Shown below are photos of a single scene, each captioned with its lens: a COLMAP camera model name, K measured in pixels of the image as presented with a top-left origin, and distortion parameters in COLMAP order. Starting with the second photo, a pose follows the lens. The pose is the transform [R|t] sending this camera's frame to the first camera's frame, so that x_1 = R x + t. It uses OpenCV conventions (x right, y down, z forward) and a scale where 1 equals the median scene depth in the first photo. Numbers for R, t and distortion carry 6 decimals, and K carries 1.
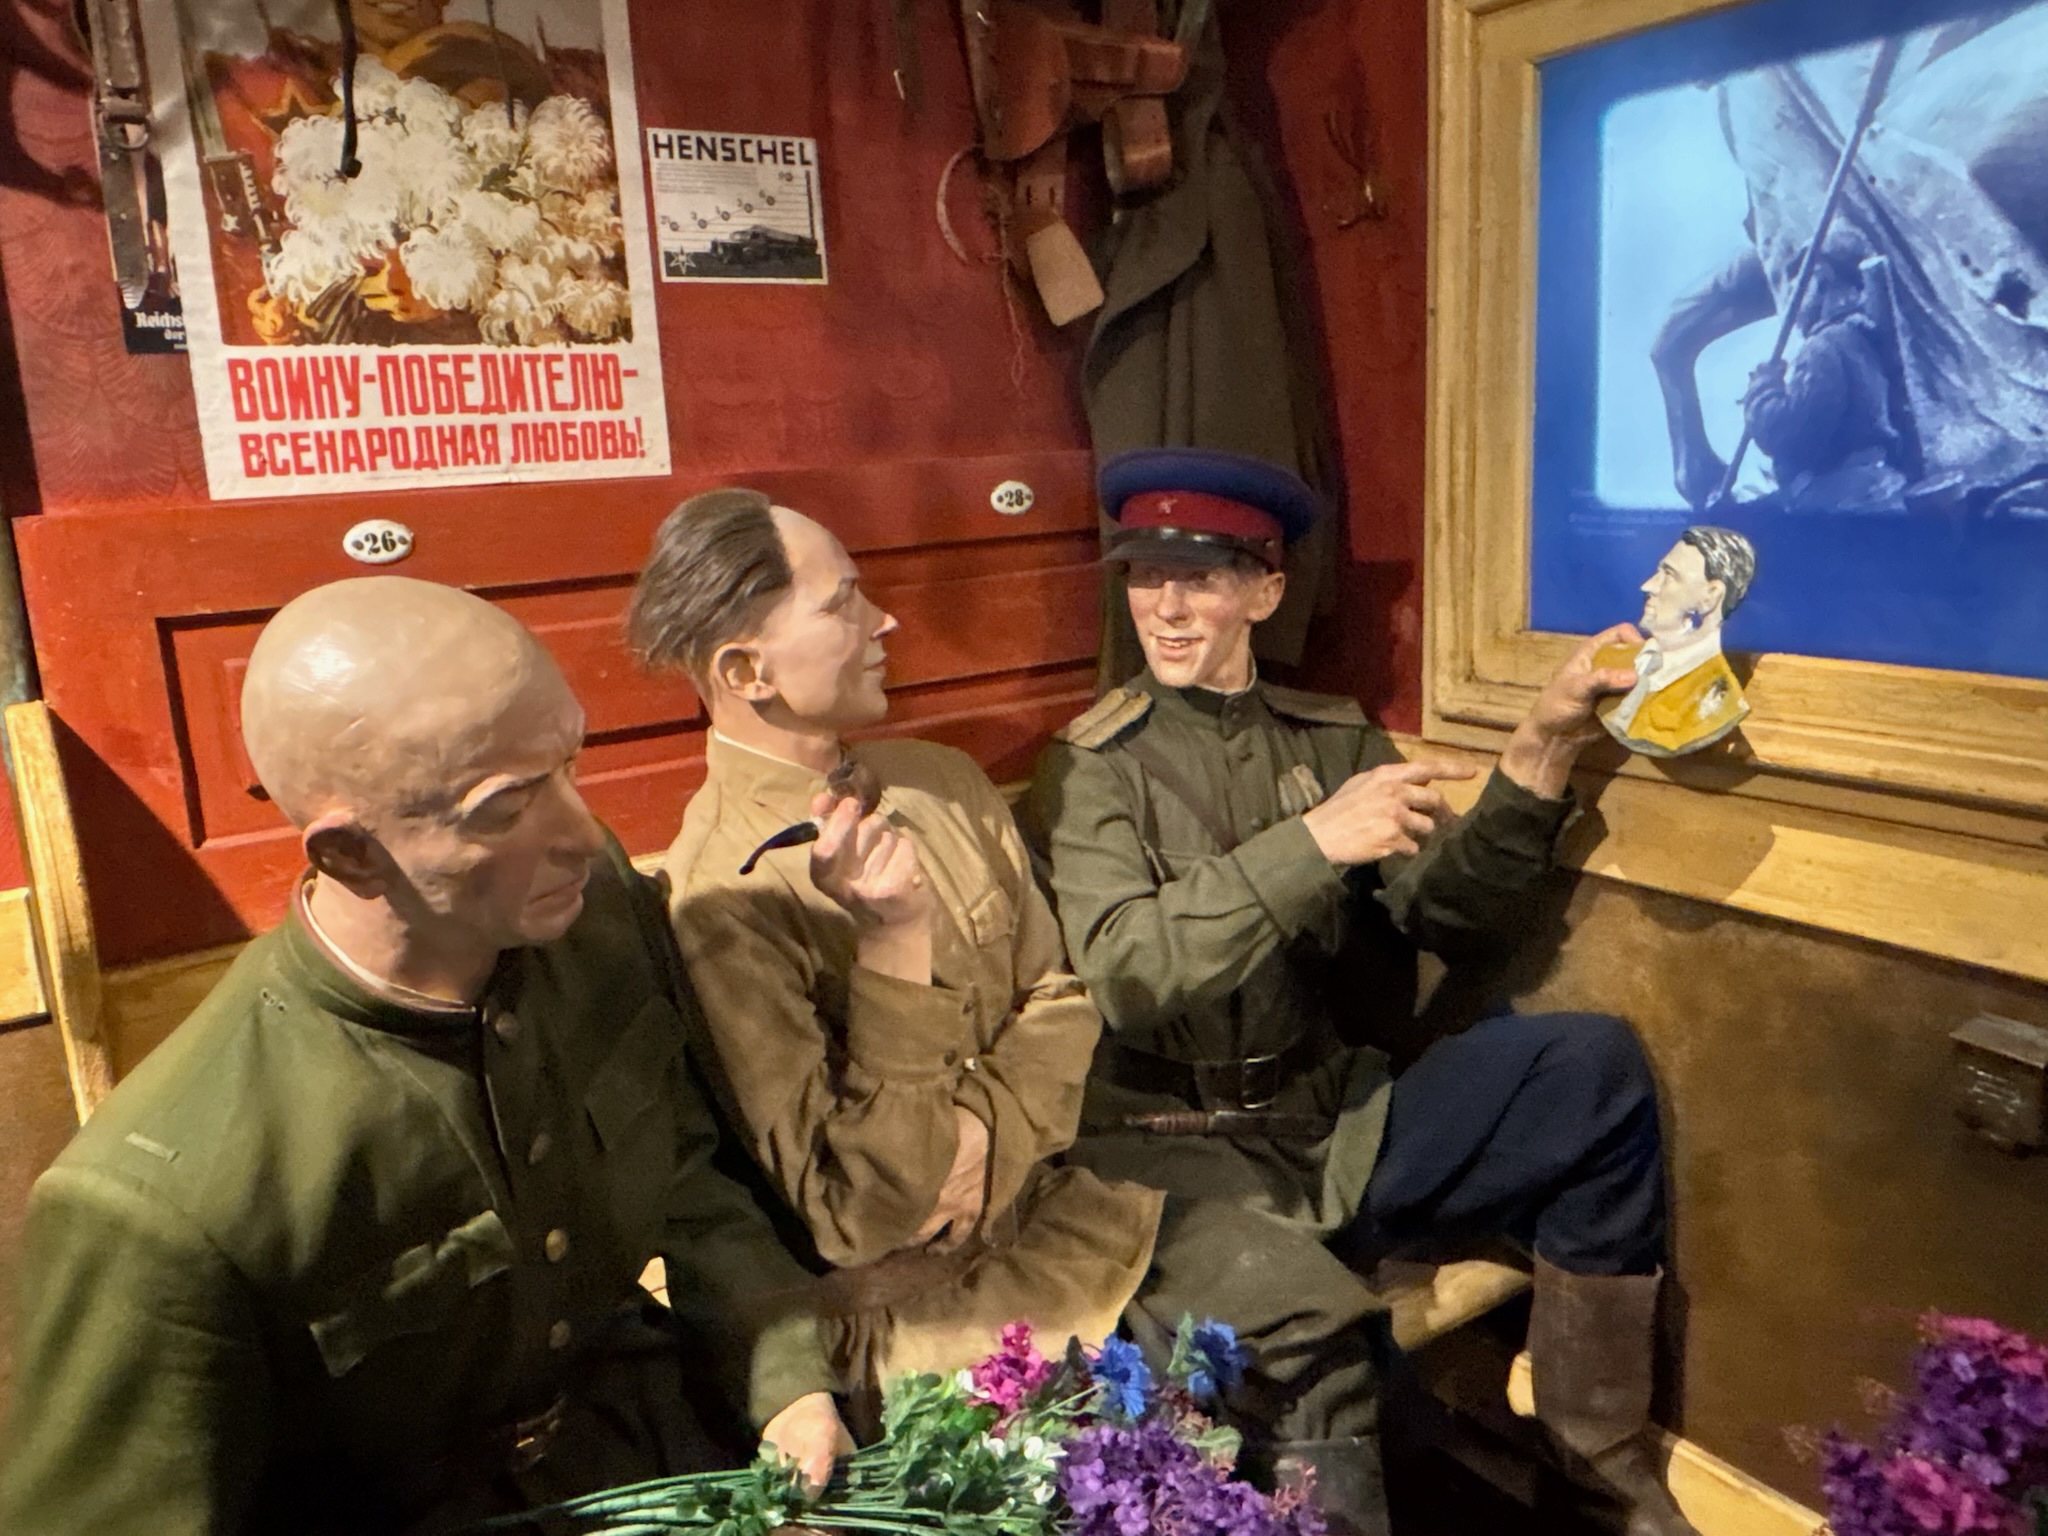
lens RADIAL K [[1473.5, 0, 1024.0], [0, 1473.5, 768.0], [0, 0, 1]] dist [0.037583, -0.067453]
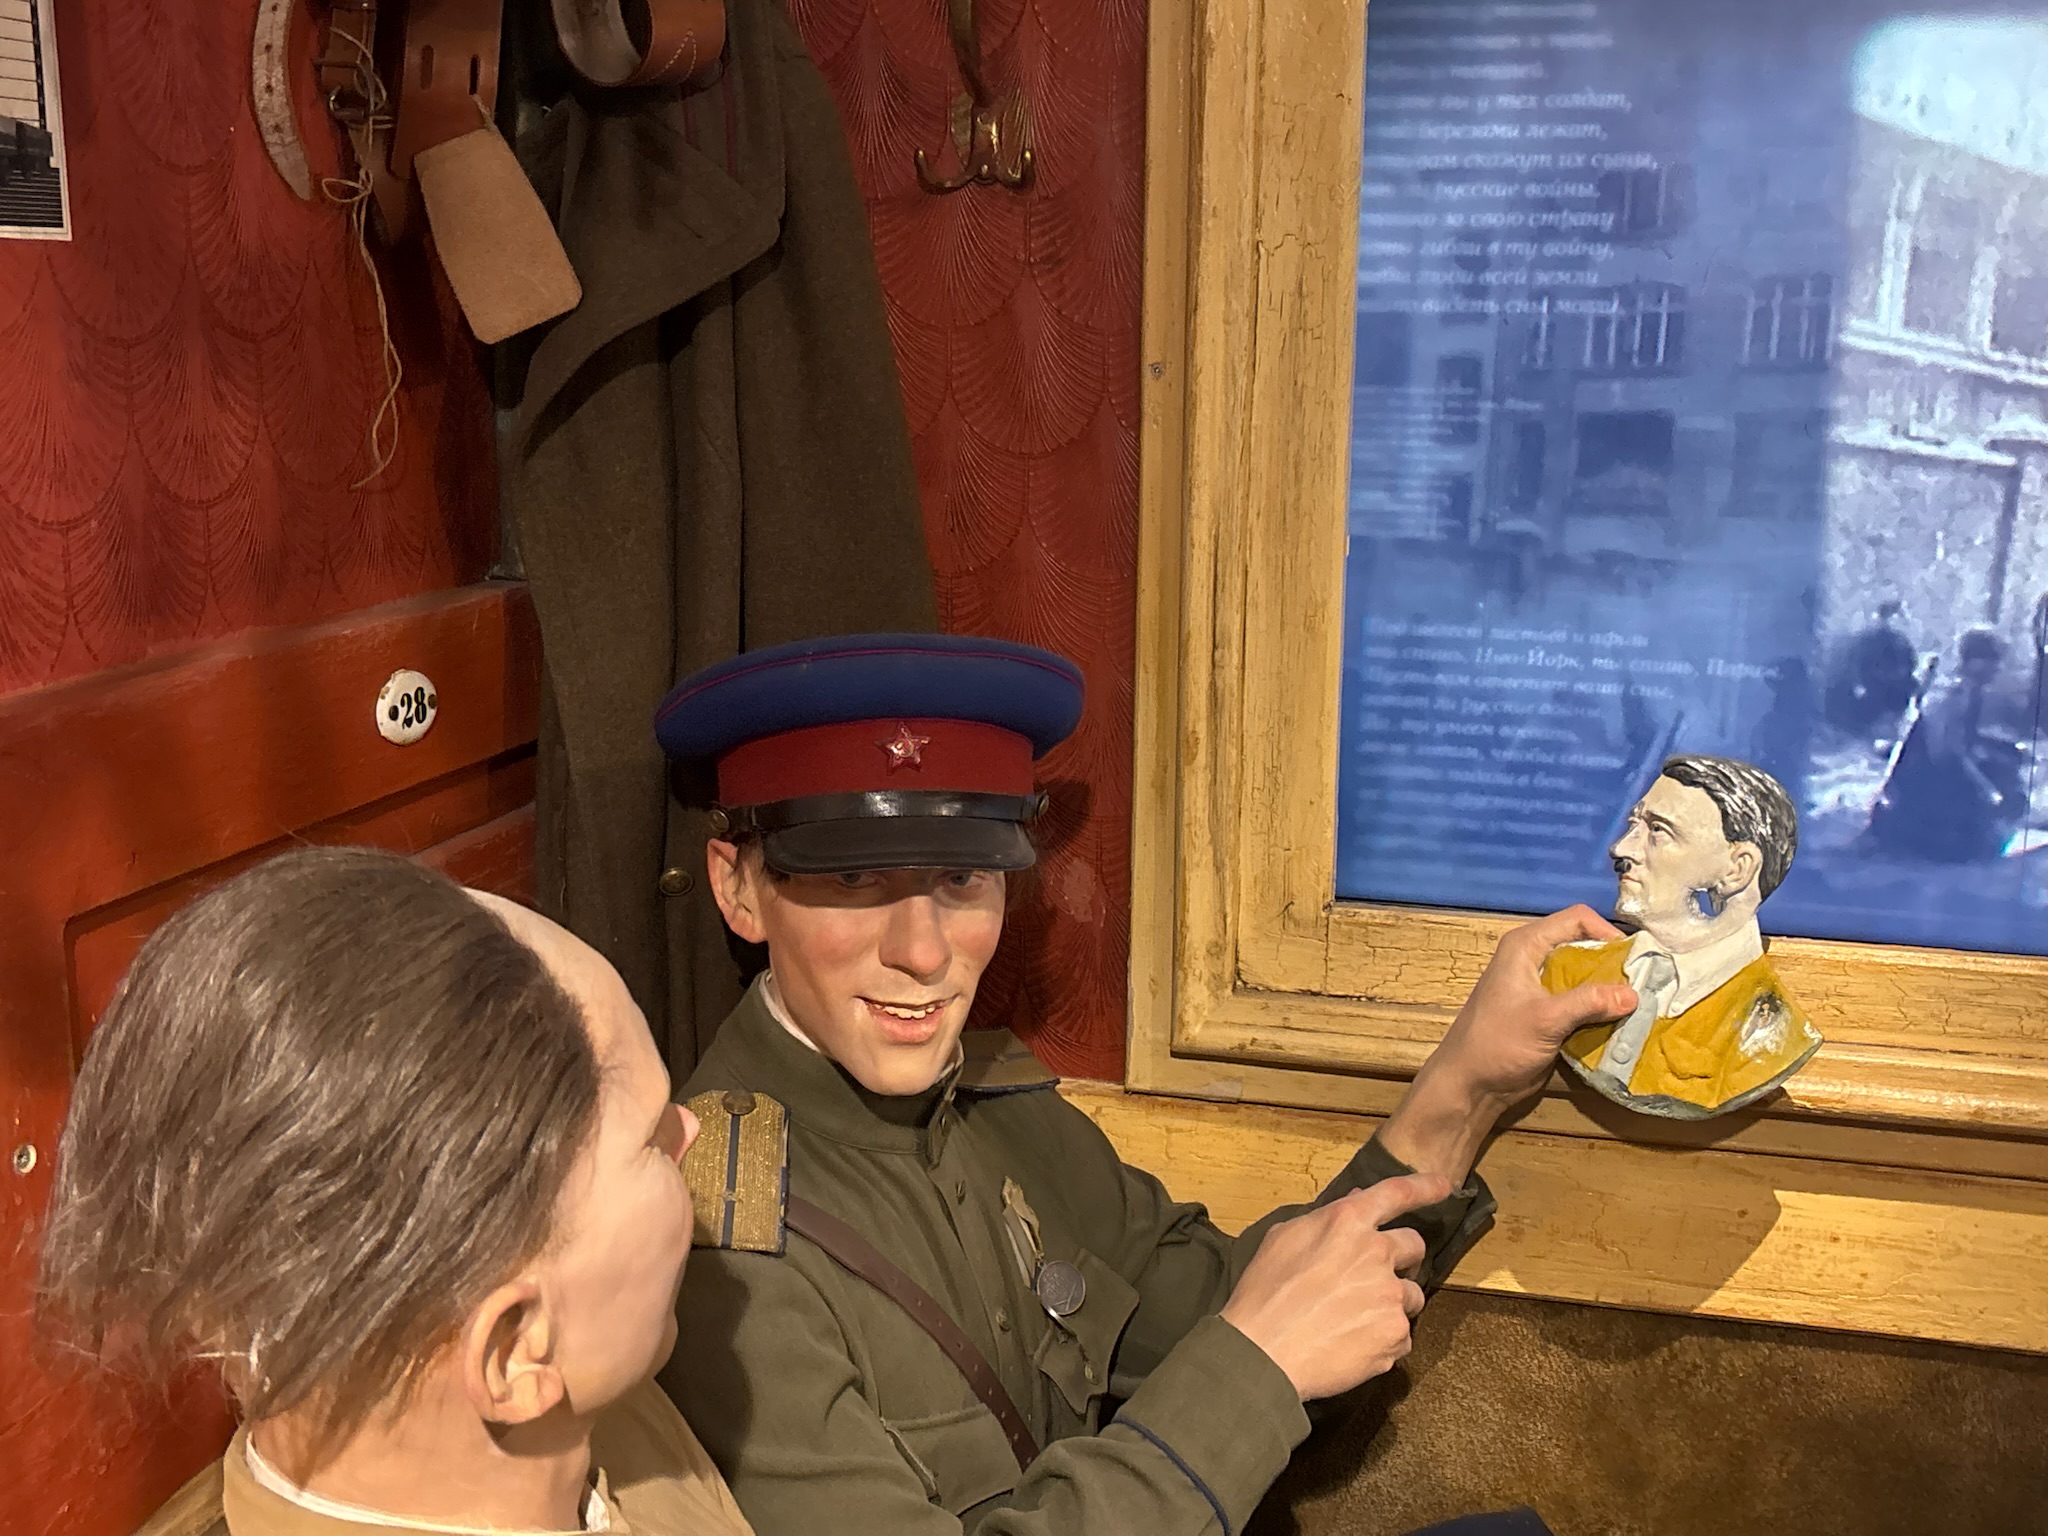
lens RADIAL K [[2373.0, 0, 1024.0], [0, 2373.0, 768.0], [0, 0, 1]] dist [0.110102, -0.370390]
pose [[0.754786, -0.073595, 0.651829, -0.422594], [0.095629, 0.995416, 0.001655, -0.178852], [-0.648963, 0.061085, 0.758364, 0.383843]]
